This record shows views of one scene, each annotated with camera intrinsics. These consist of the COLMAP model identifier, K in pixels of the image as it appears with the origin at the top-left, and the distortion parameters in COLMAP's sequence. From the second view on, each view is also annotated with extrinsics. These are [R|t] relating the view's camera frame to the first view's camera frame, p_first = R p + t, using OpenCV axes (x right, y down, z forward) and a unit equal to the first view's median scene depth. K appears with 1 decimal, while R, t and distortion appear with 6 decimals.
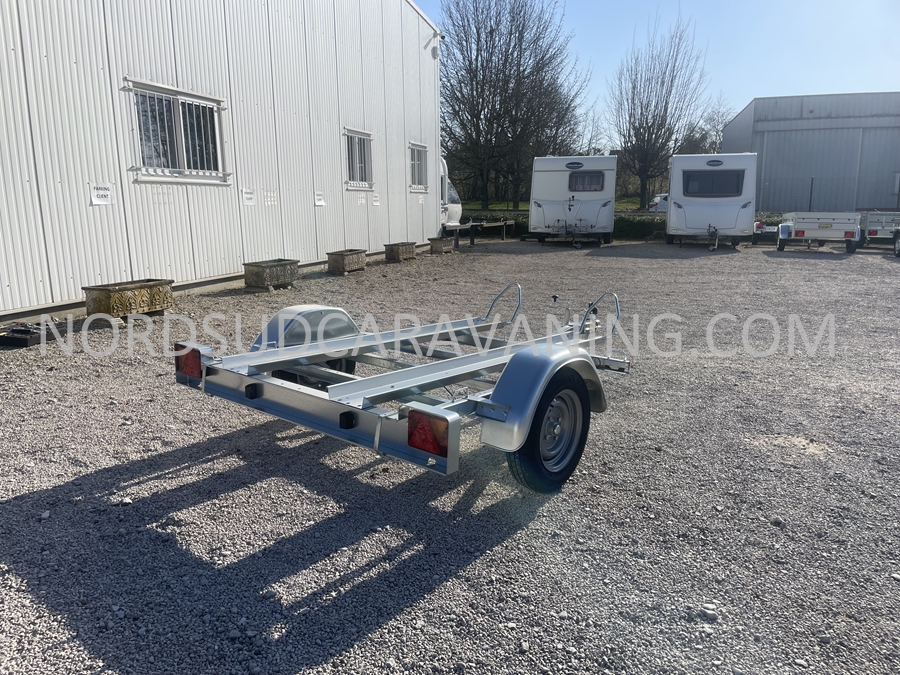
lens RADIAL K [[680.3, 0, 447.5], [0, 680.3, 337.7], [0, 0, 1]] dist [0.095022, -0.129962]
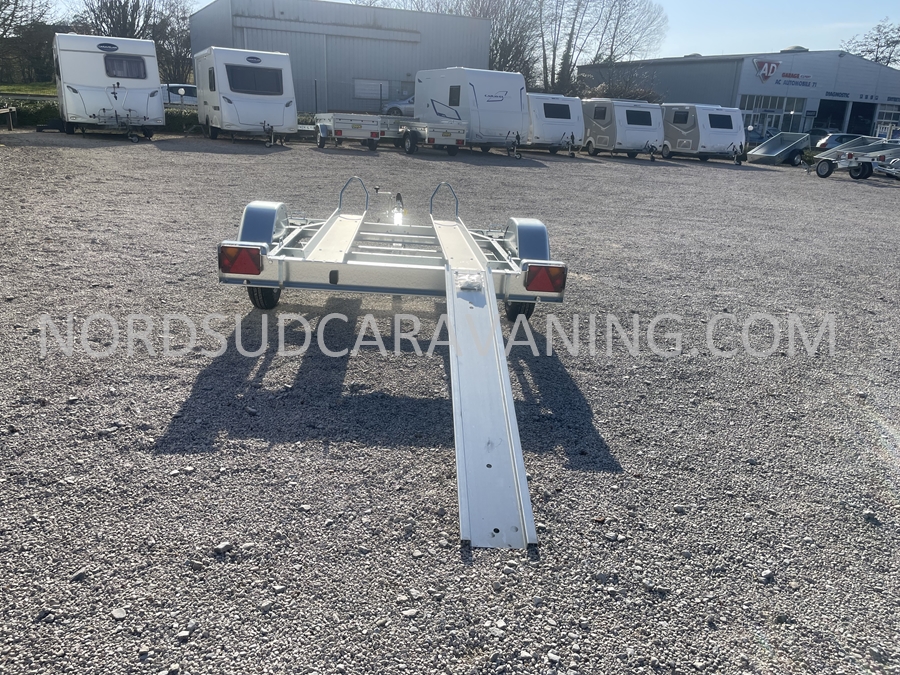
lens RADIAL K [[677.3, 0, 445.4], [0, 677.3, 336.5], [0, 0, 1]] dist [0.094201, -0.129146]
pose [[0.737974, -0.176726, 0.651278, -0.307651], [0.080657, 0.981281, 0.174879, -0.002479], [-0.669992, -0.076526, 0.738414, 0.016163]]
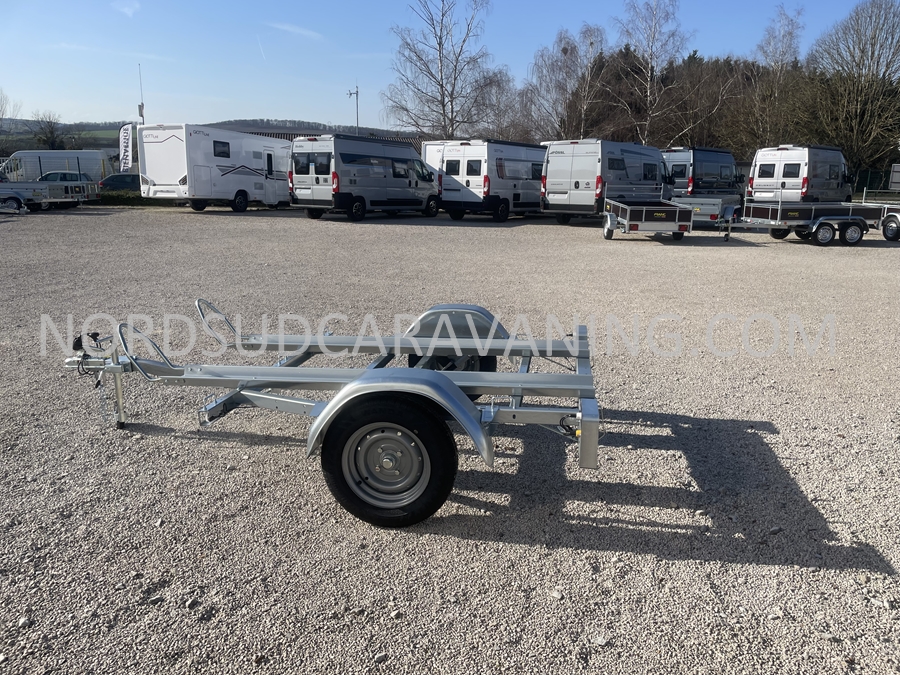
lens RADIAL K [[679.9, 0, 450.7], [0, 679.9, 343.2], [0, 0, 1]] dist [0.091611, -0.120923]
pose [[-0.494501, -0.222519, 0.840211, -0.348884], [0.153391, 0.929160, 0.336353, -0.129966], [-0.855535, 0.295207, -0.425338, 0.538662]]
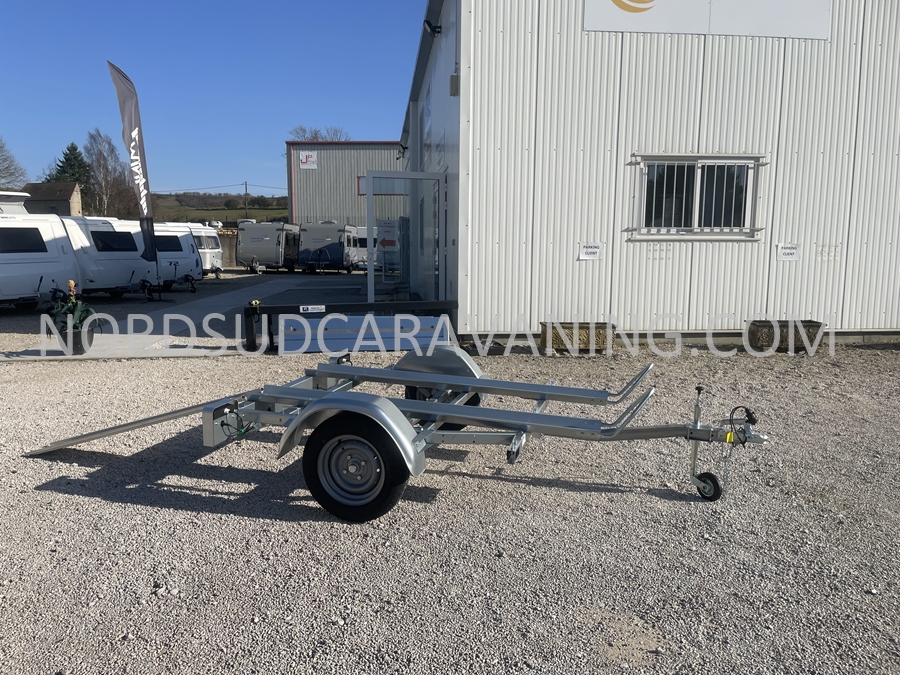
lens RADIAL K [[690.7, 0, 450.0], [0, 690.7, 337.5], [0, 0, 1]] dist [0.096241, -0.151341]
pose [[0.403456, 0.124988, -0.906422, 0.417533], [-0.185924, 0.981159, 0.052538, -0.056709], [0.895910, 0.147329, 0.419093, 0.209017]]
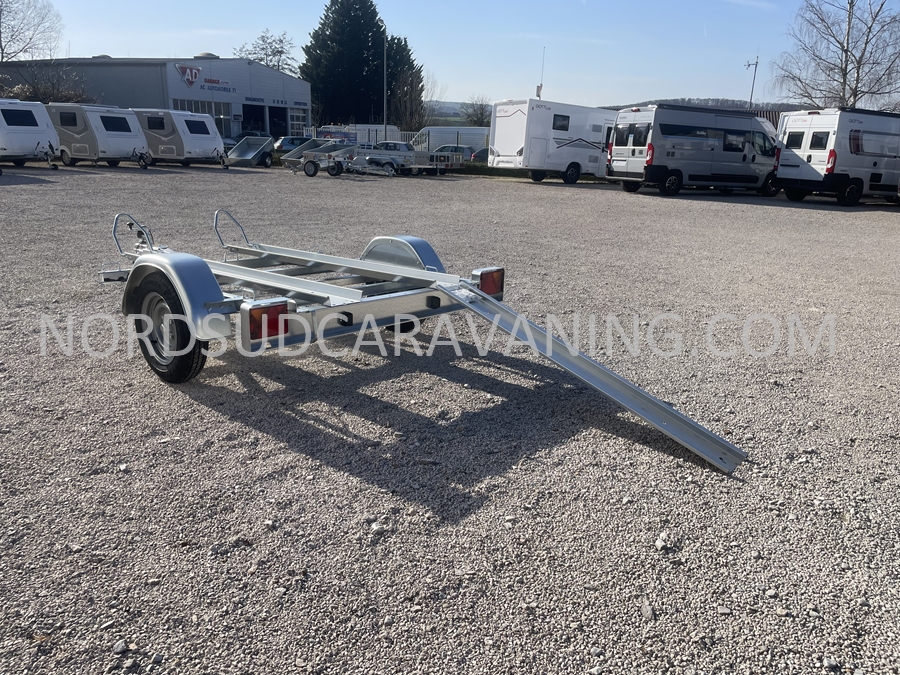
lens RADIAL K [[680.3, 0, 447.5], [0, 680.3, 337.7], [0, 0, 1]] dist [0.095022, -0.129962]
pose [[0.045448, -0.277572, 0.959629, -0.448293], [0.160640, 0.950151, 0.267222, -0.052436], [-0.985966, 0.142010, 0.087771, 0.260714]]
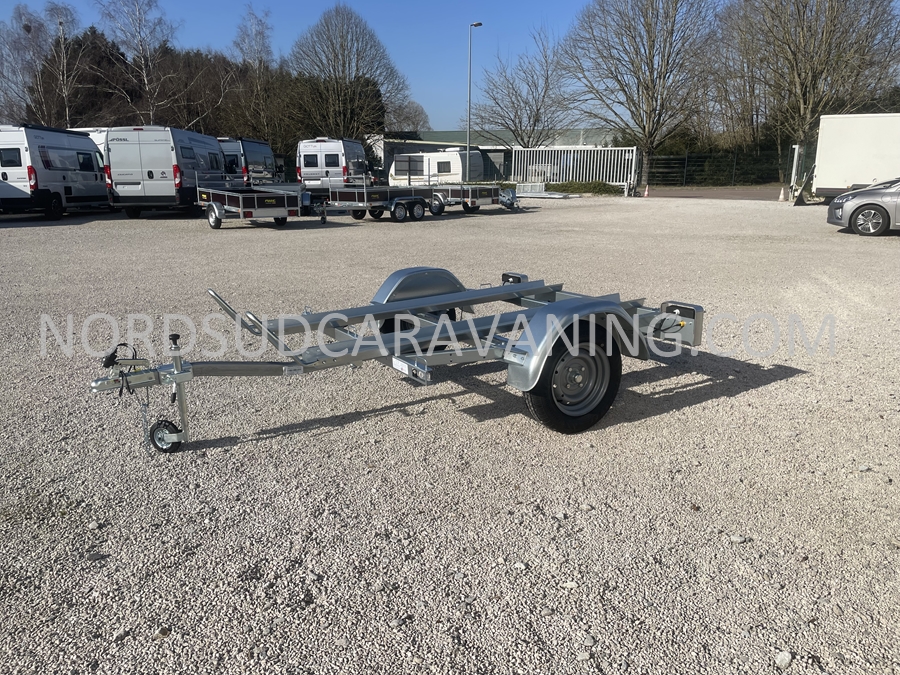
lens RADIAL K [[691.7, 0, 456.0], [0, 691.7, 332.9], [0, 0, 1]] dist [0.091098, -0.137148]
pose [[-0.941117, -0.078746, 0.328784, -0.149425], [0.065693, 0.911366, 0.406320, -0.159470], [-0.331638, 0.403993, -0.852529, 0.778847]]
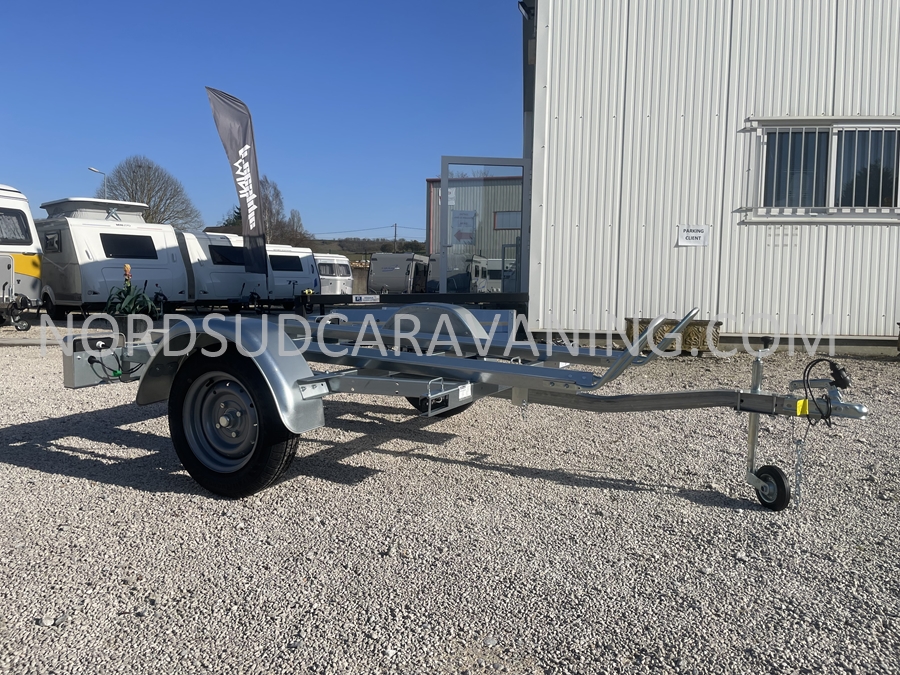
lens RADIAL K [[691.7, 0, 456.0], [0, 691.7, 332.9], [0, 0, 1]] dist [0.091098, -0.137148]
pose [[0.212509, 0.070117, -0.974640, 0.341759], [-0.207771, 0.977857, 0.025046, -0.014931], [0.954815, 0.197179, 0.222371, 0.352022]]
